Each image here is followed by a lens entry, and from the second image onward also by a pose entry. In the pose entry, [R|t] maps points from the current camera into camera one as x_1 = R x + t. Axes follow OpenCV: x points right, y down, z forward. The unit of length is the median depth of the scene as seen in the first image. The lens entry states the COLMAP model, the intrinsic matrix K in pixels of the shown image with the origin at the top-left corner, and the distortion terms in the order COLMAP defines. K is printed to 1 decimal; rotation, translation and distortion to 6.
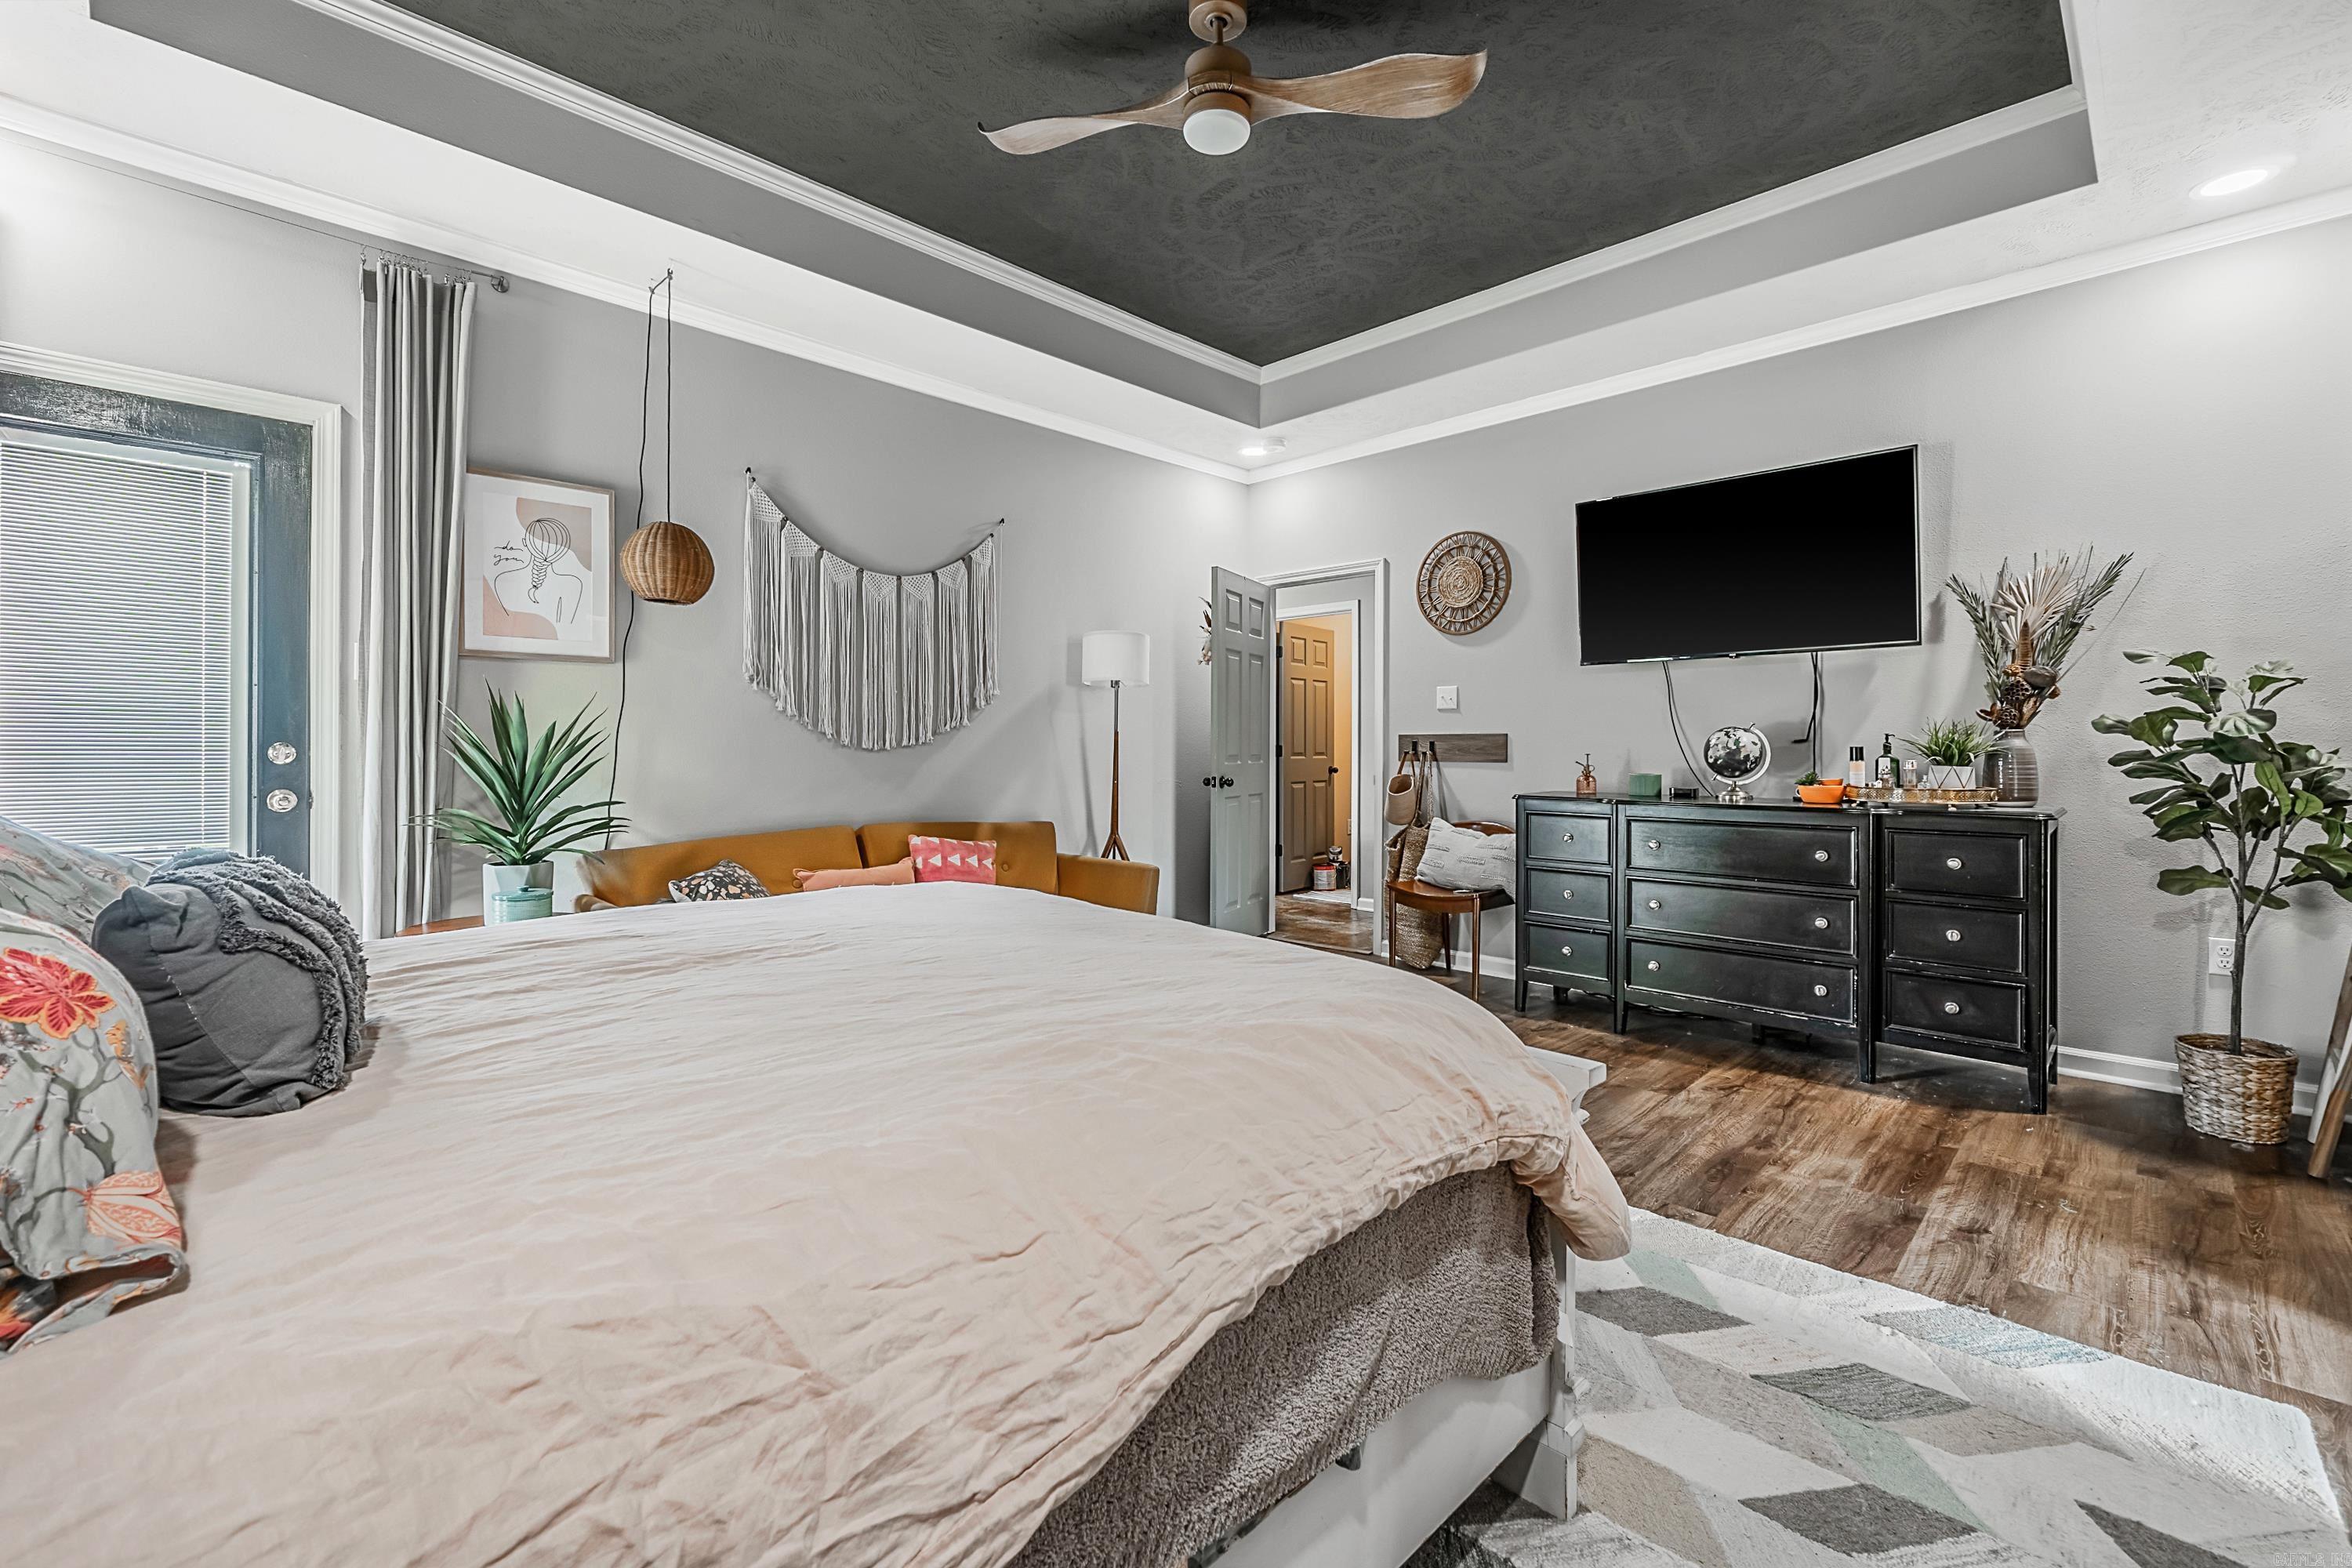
lens RADIAL K [[997.3, 0, 1204.1], [0, 997.3, 737.4], [0, 0, 1]] dist [-0.005246, -0.000325]
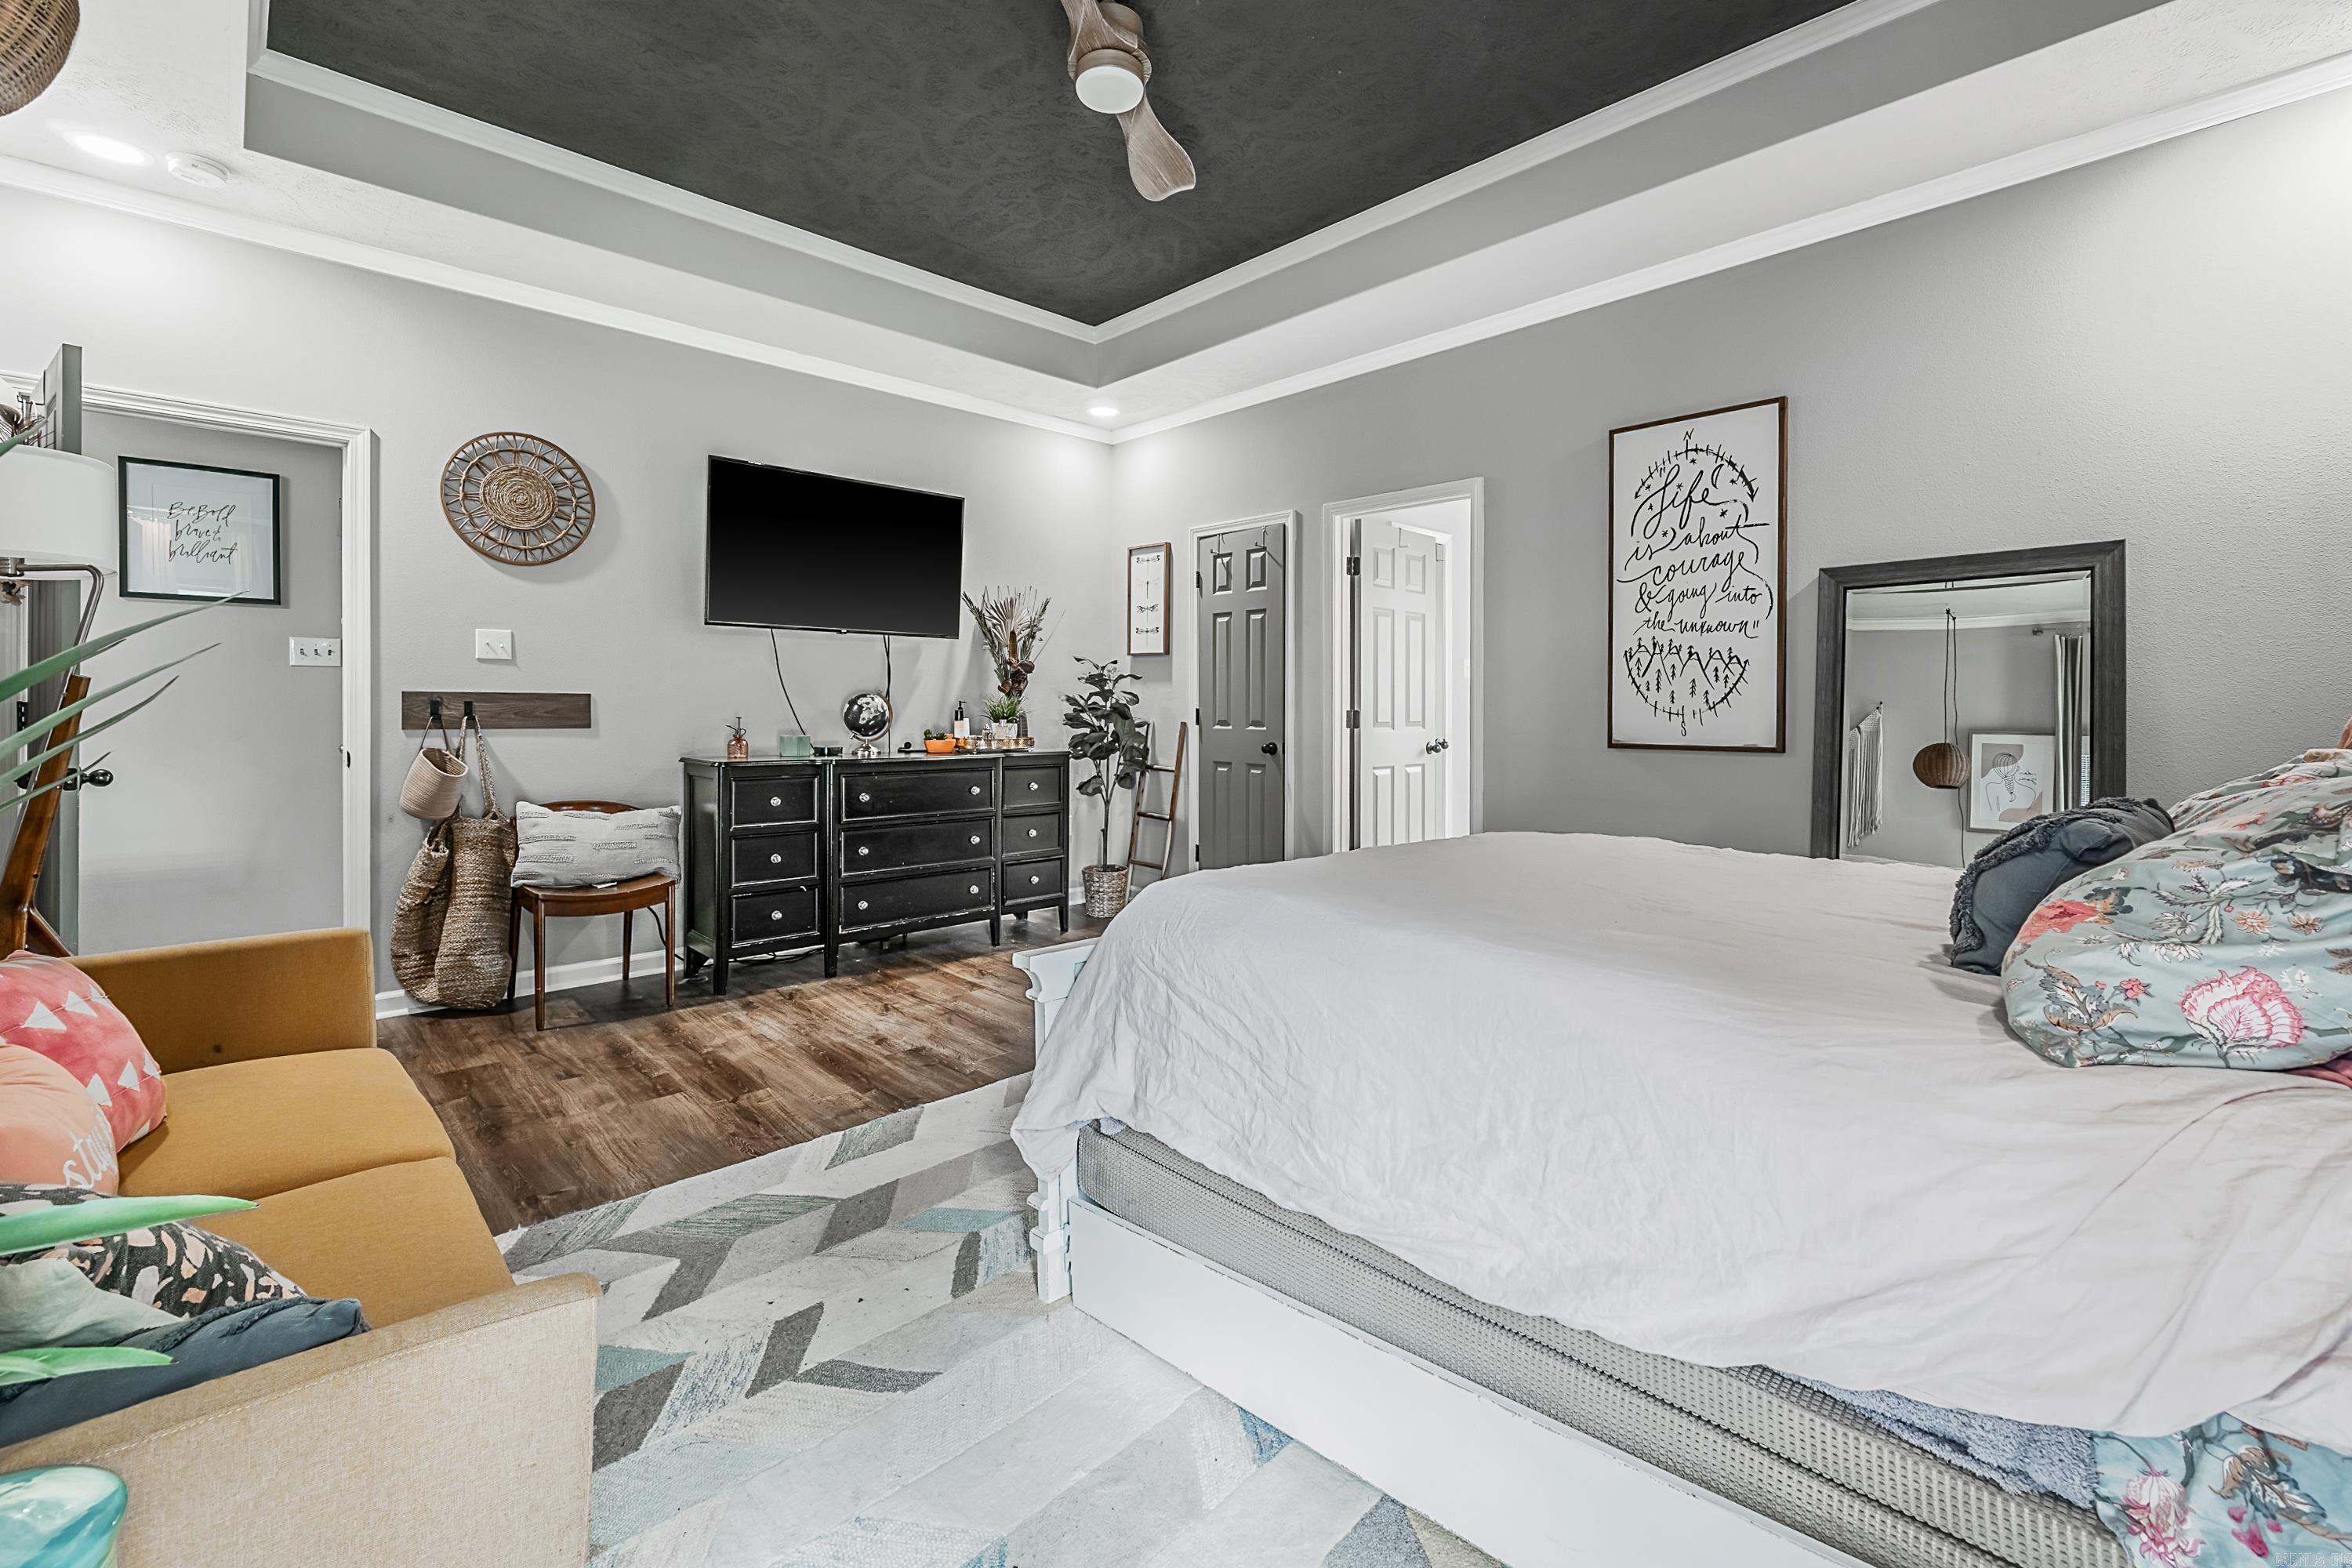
lens RADIAL K [[997.3, 0, 1165.9], [0, 997.3, 723.8], [0, 0, 1]] dist [-0.005246, -0.000325]
pose [[0.042398, -0.012242, 0.999026, -0.650803], [-0.011825, 0.999849, 0.012754, 0.006499], [-0.999031, -0.012355, 0.042247, 0.602647]]
